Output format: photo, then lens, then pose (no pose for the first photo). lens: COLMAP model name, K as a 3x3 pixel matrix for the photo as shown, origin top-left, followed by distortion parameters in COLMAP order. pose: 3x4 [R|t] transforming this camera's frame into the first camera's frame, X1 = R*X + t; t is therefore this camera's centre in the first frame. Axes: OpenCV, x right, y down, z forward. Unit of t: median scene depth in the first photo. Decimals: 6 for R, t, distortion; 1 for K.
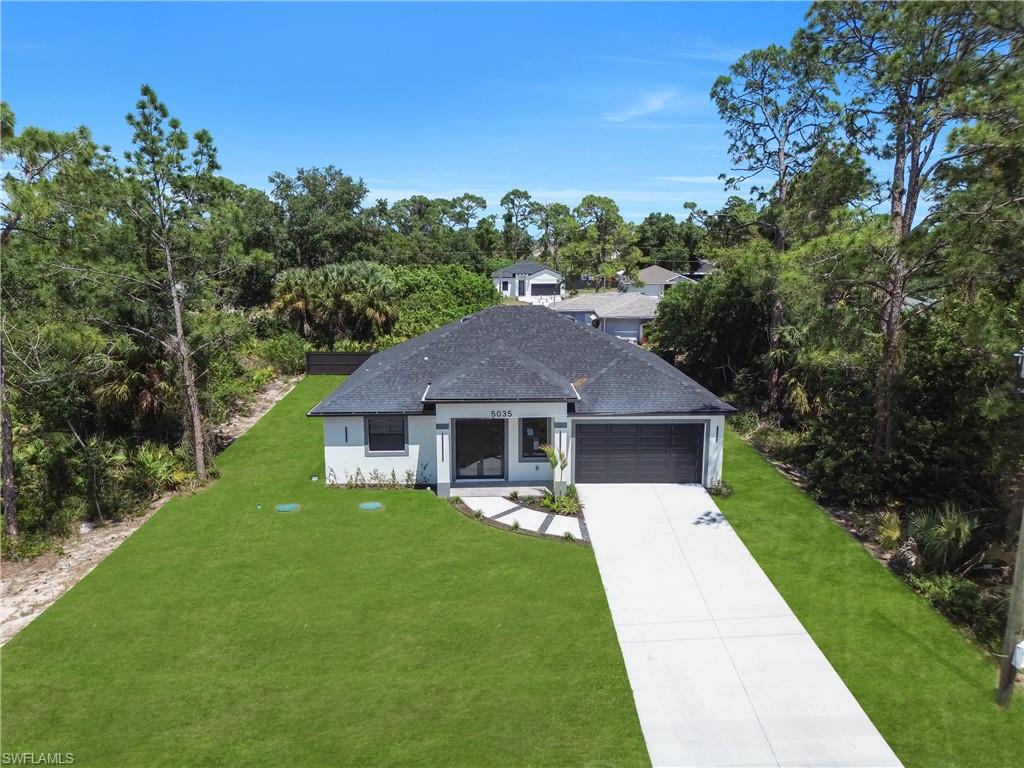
lens RADIAL K [[728.2, 0, 512.0], [0, 728.2, 384.0], [0, 0, 1]] dist [0.027125, -0.003306]
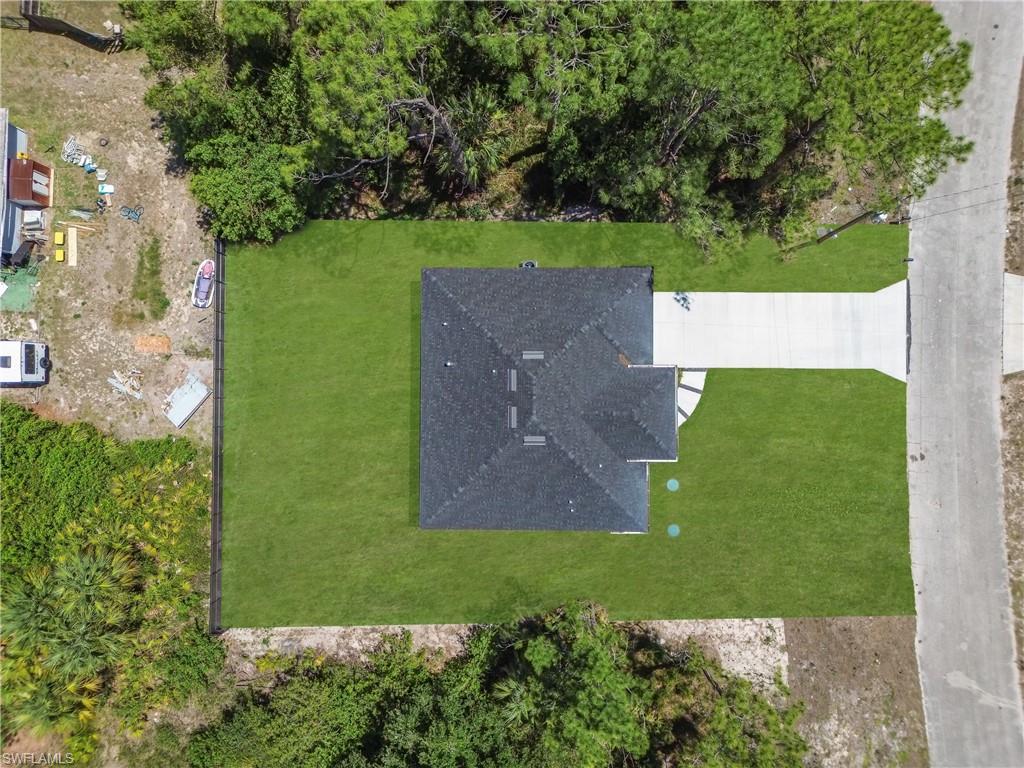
lens RADIAL K [[729.0, 0, 512.0], [0, 729.0, 384.0], [0, 0, 1]] dist [0.058855, -0.004316]
pose [[0.025235, -0.999328, 0.026584, -0.002249], [0.191824, 0.030938, 0.980942, -1.586503], [-0.981105, -0.019655, 0.192476, 0.979039]]
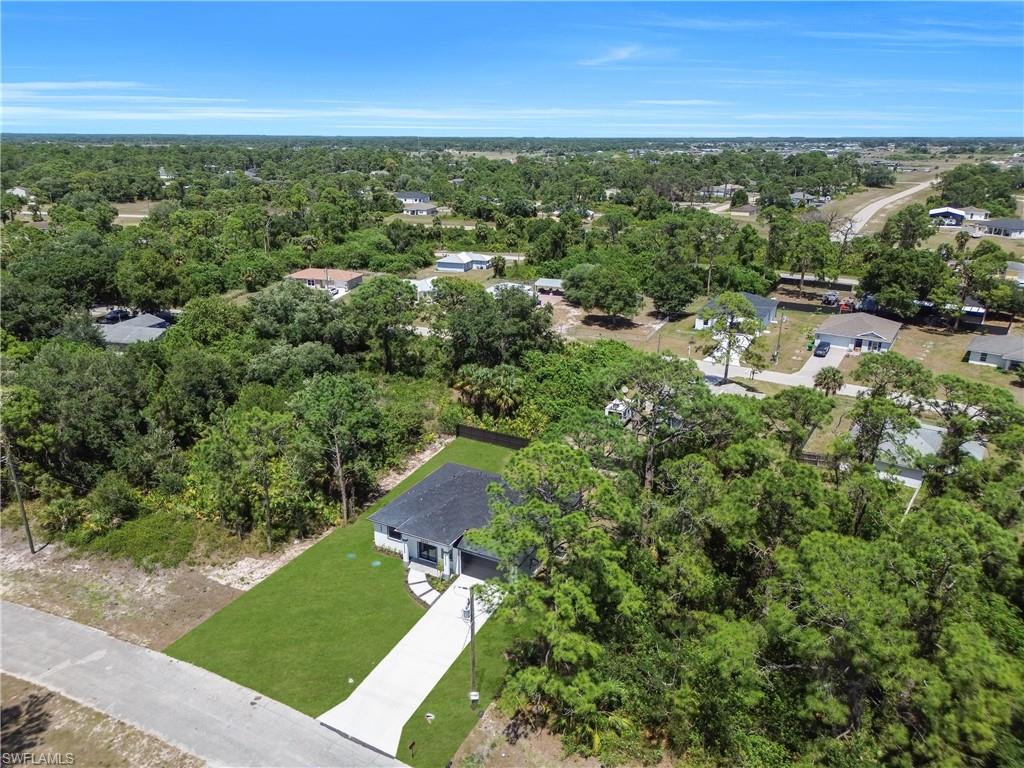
lens RADIAL K [[729.0, 0, 512.0], [0, 729.0, 384.0], [0, 0, 1]] dist [0.058855, -0.004316]
pose [[0.874659, 0.168843, -0.454383, 1.195767], [-0.104370, 0.980987, 0.163617, -0.859457], [0.473370, -0.095685, 0.875651, -0.900481]]
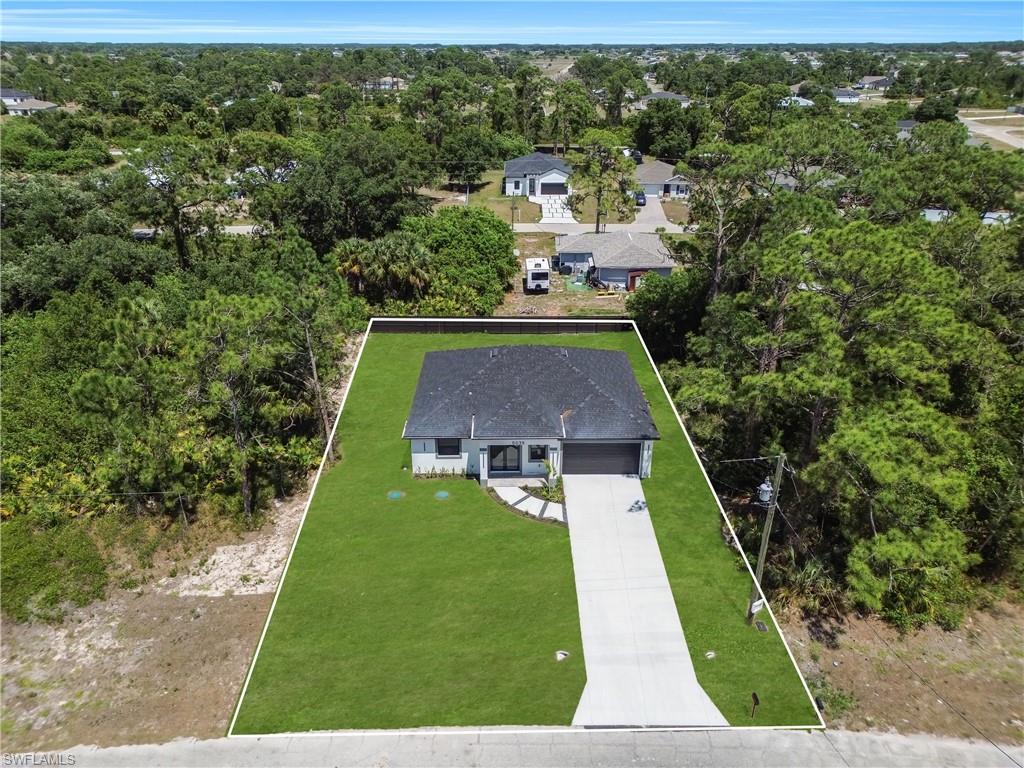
lens RADIAL K [[729.0, 0, 512.0], [0, 729.0, 384.0], [0, 0, 1]] dist [0.058855, -0.004316]
pose [[0.999911, 0.007565, -0.010982, -0.011292], [-0.004733, 0.971225, 0.238118, -0.468216], [0.012467, -0.238045, 0.971174, -0.577599]]
